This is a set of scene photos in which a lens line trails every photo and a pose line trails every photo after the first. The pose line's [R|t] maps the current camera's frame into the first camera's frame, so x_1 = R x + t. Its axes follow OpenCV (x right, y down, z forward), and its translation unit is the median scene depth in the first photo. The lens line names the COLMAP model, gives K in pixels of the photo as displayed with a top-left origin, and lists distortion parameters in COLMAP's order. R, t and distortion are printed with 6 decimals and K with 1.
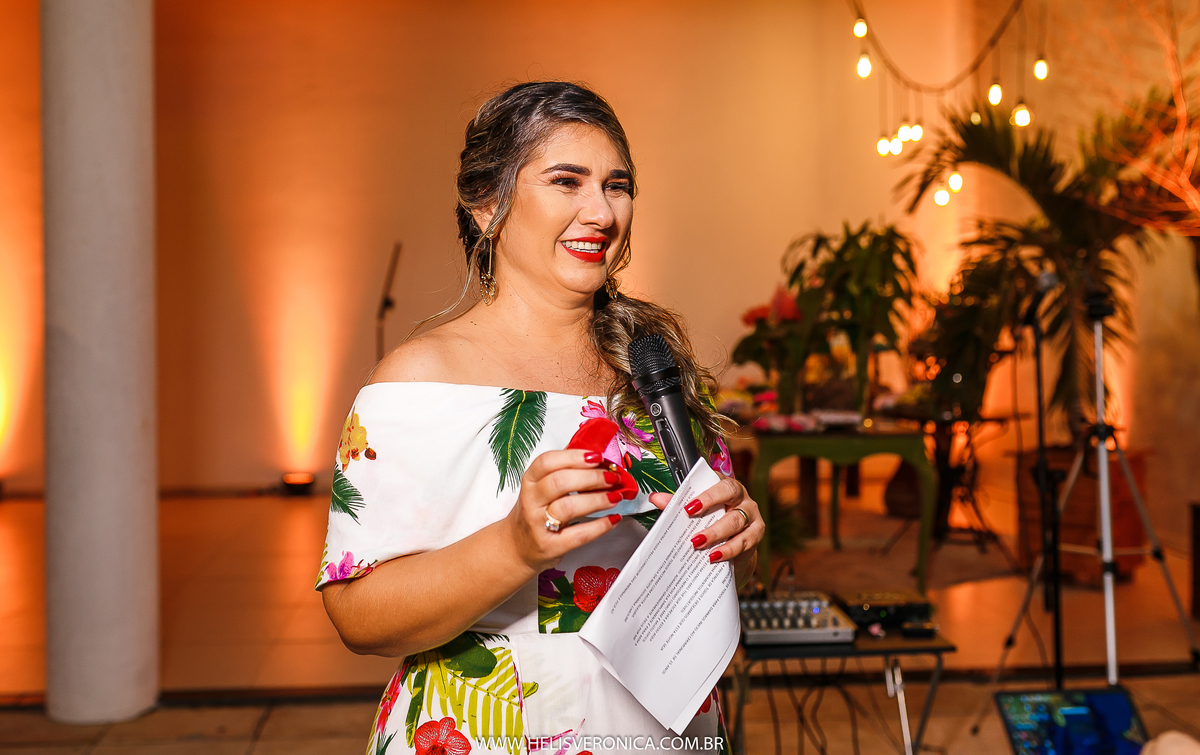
lens RADIAL K [[1311.0, 0, 600.0], [0, 1311.0, 377.5], [0, 0, 1]] dist [-0.054091, -0.005359]
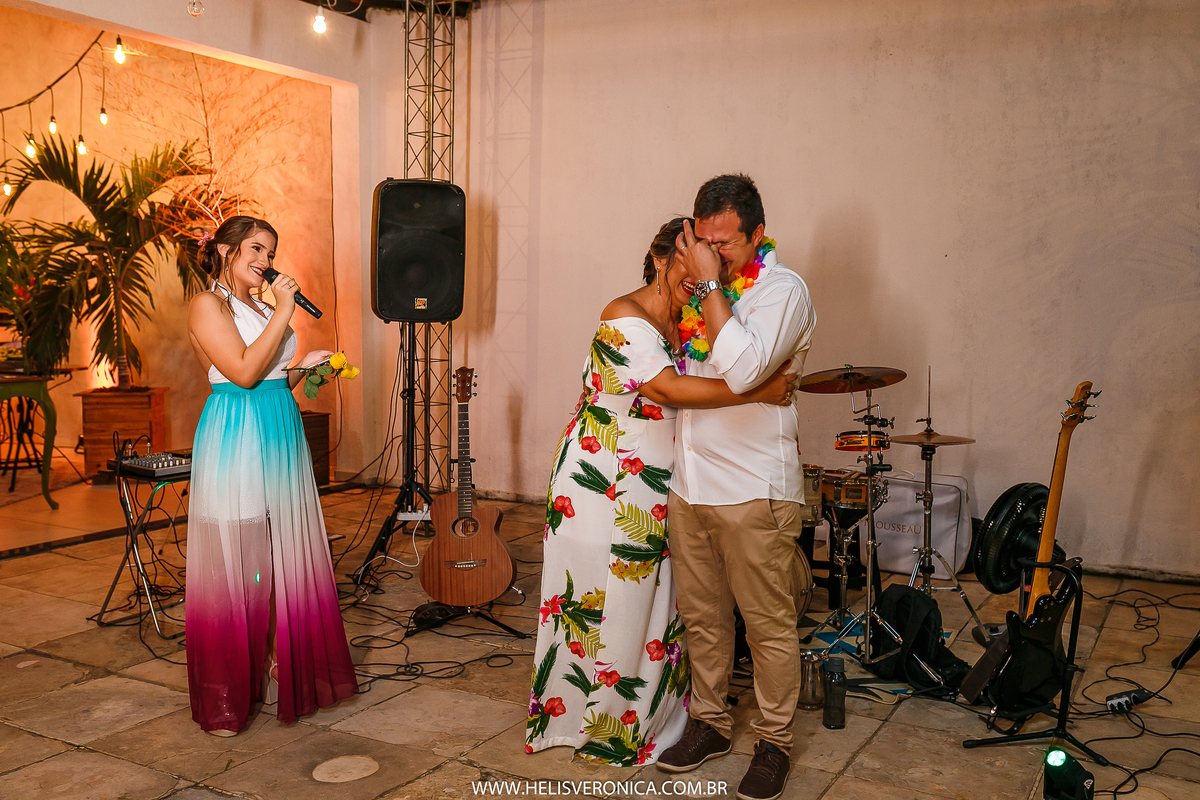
lens RADIAL K [[1167.0, 0, 600.0], [0, 1167.0, 400.0], [0, 0, 1]] dist [0.011181, 0.009156]
pose [[0.564322, -0.046198, 0.824261, -0.398795], [0.014534, 0.998834, 0.046032, 0.015449], [-0.825427, -0.013996, 0.564336, -0.153291]]
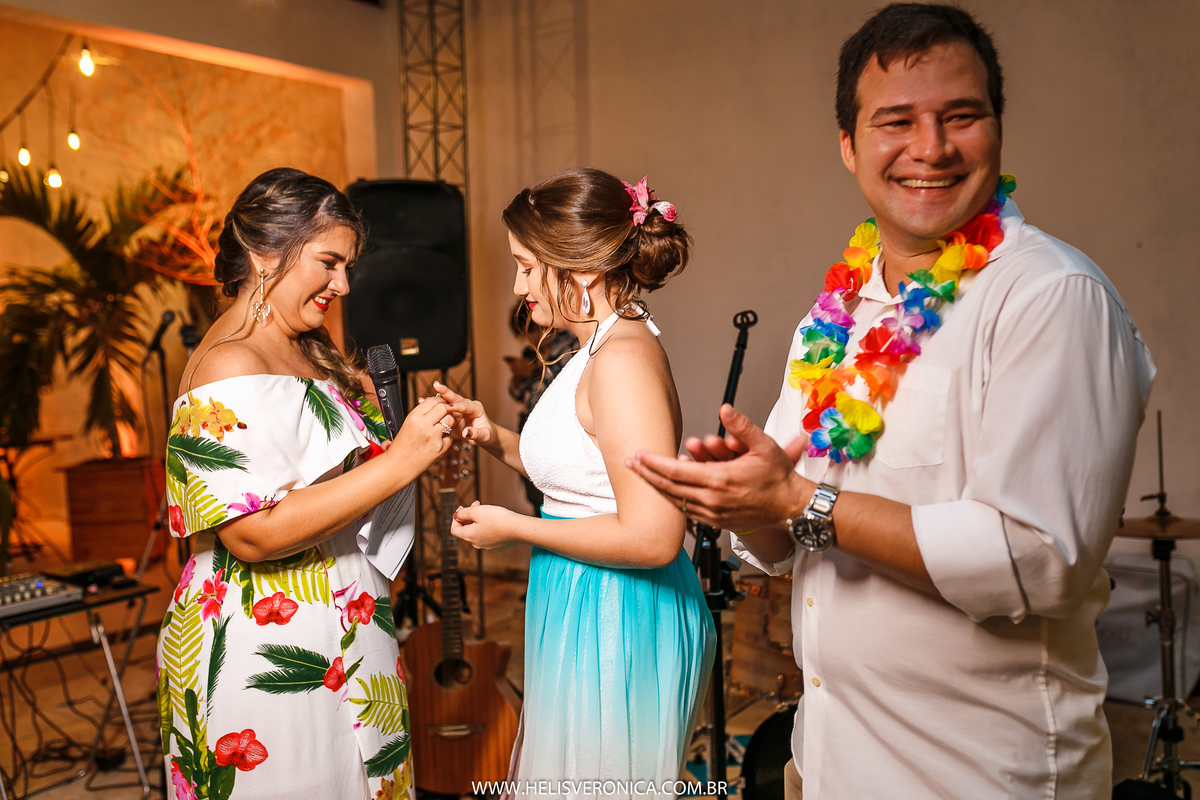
lens RADIAL K [[1167.0, 0, 600.0], [0, 1167.0, 400.0], [0, 0, 1]] dist [0.011181, 0.009156]
pose [[0.641201, -0.052631, 0.765566, -0.173935], [0.058936, 0.998076, 0.019253, 0.004674], [-0.765106, 0.032774, 0.643069, -0.039162]]
